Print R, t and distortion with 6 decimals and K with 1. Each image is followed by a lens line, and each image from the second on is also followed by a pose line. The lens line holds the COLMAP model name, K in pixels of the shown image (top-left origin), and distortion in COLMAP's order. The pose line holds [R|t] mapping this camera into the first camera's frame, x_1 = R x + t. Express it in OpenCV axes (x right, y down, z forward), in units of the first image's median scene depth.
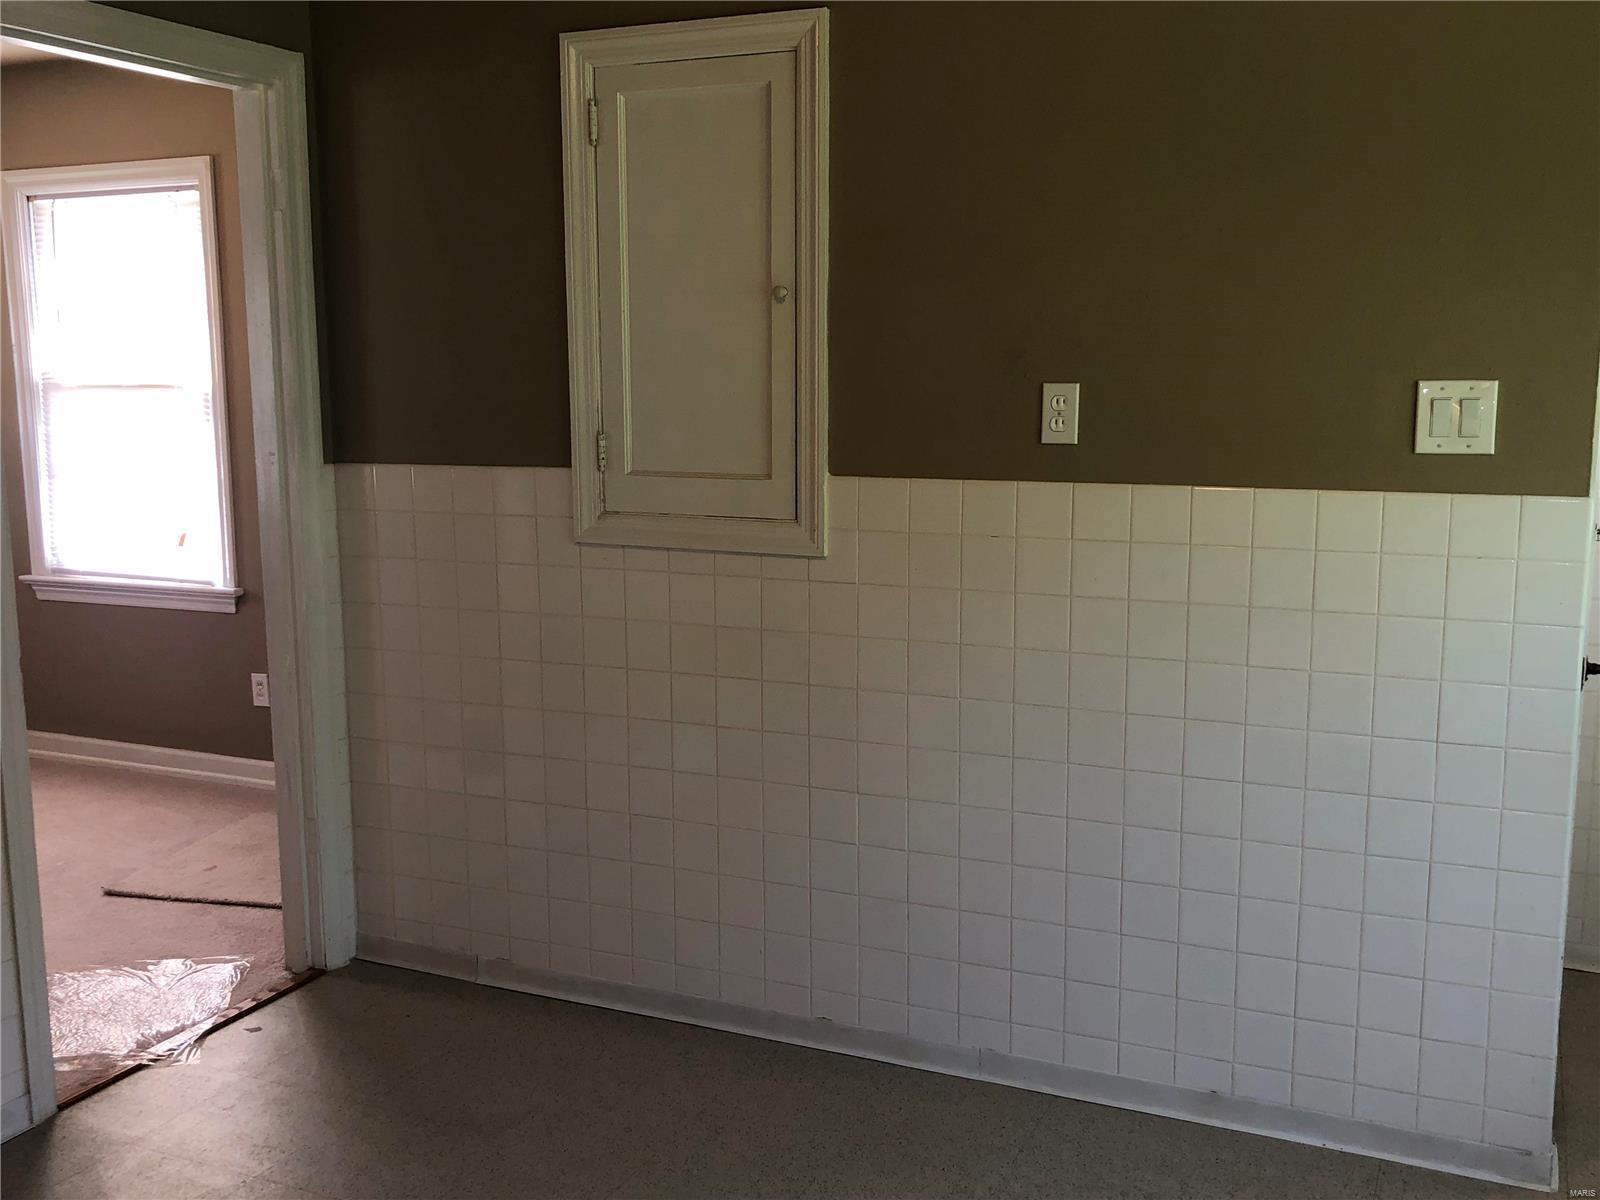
lens RADIAL K [[1590.8, 0, 800.0], [0, 1590.8, 600.0], [0, 0, 1]] dist [0.067356, -0.111026]
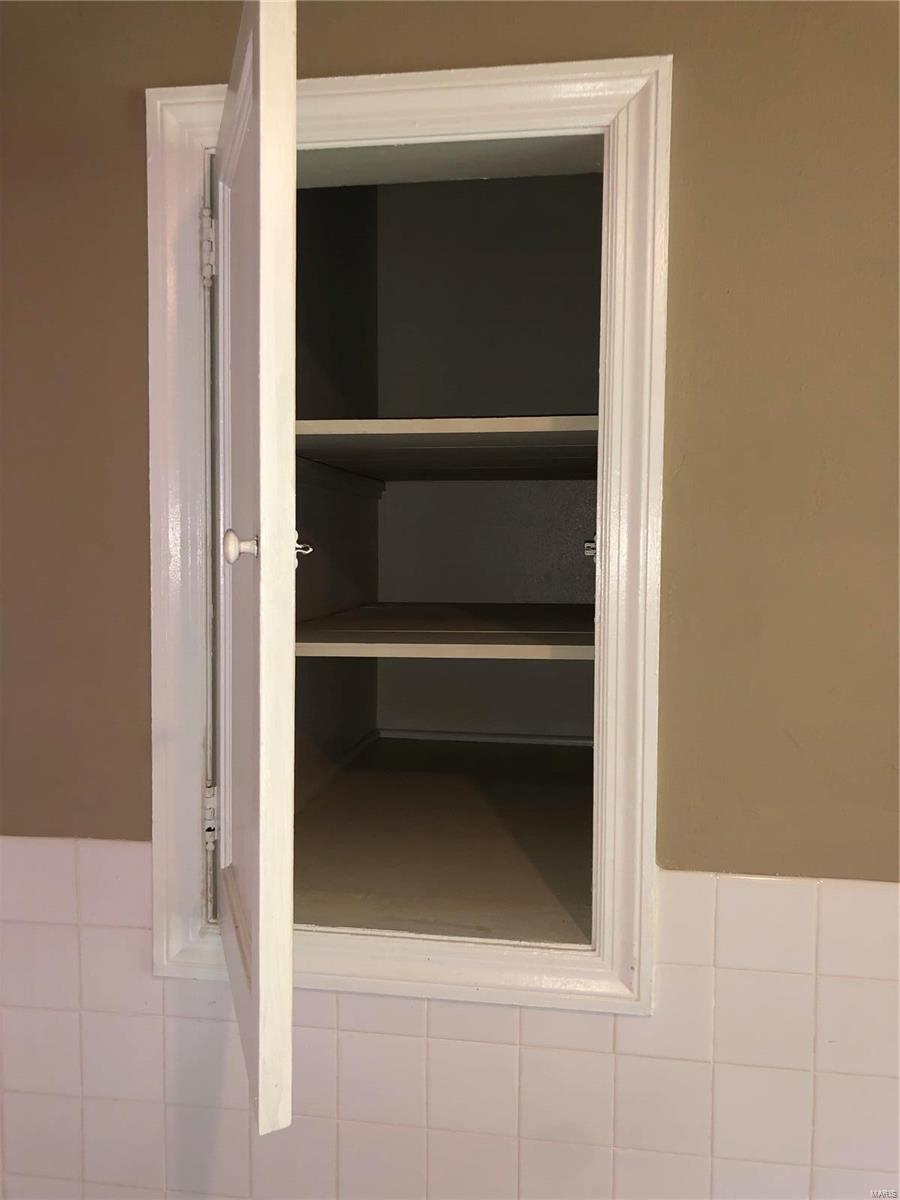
lens RADIAL K [[993.8, 0, 450.0], [0, 993.8, 600.0], [0, 0, 1]] dist [-0.003232, 0.059554]
pose [[0.962295, -0.003315, 0.271987, -0.143618], [0.032033, 0.994349, -0.101216, -0.135706], [-0.270115, 0.106112, 0.956963, 0.652485]]
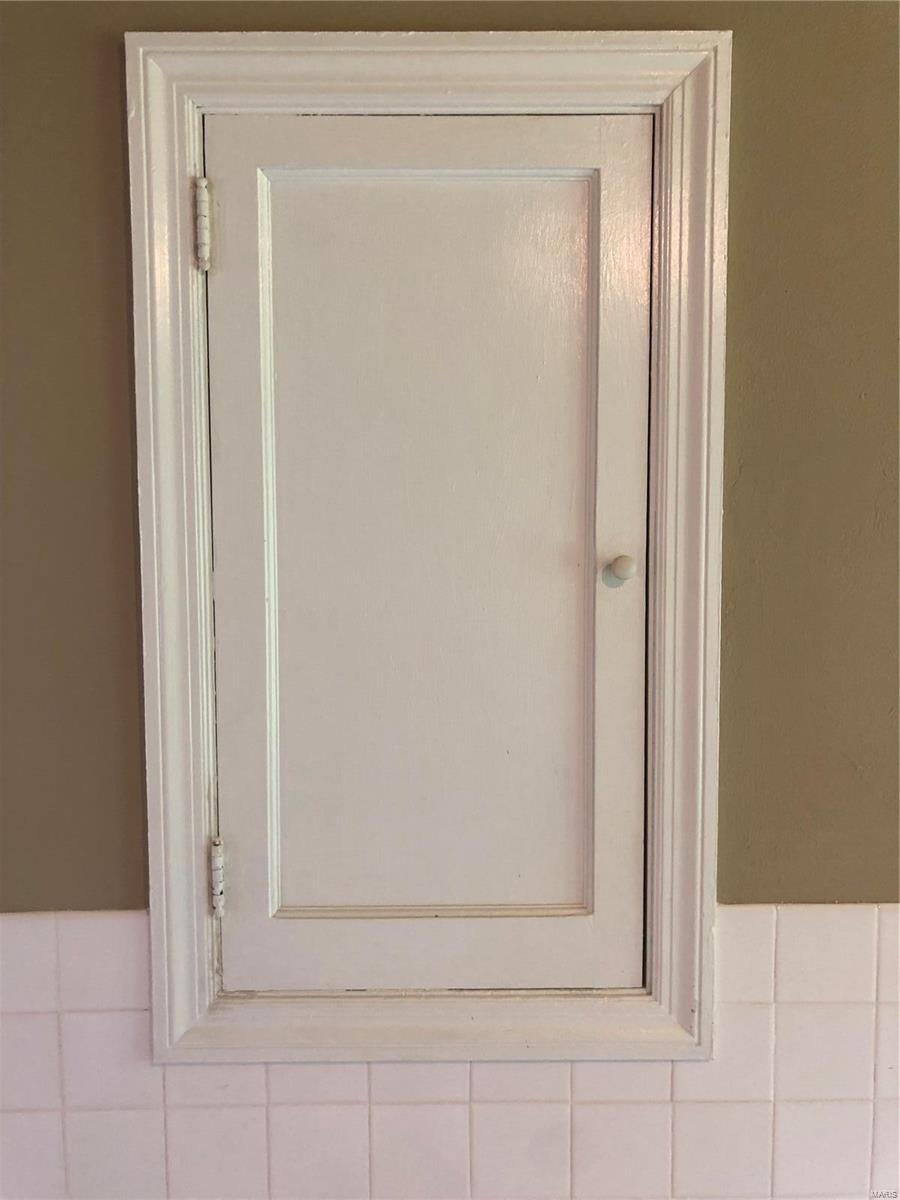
lens RADIAL K [[993.8, 0, 450.0], [0, 993.8, 600.0], [0, 0, 1]] dist [-0.003232, 0.059554]
pose [[0.906953, -0.032496, 0.419977, -0.192653], [0.068988, 0.995016, -0.071993, -0.156918], [-0.415544, 0.094268, 0.904675, 0.704735]]
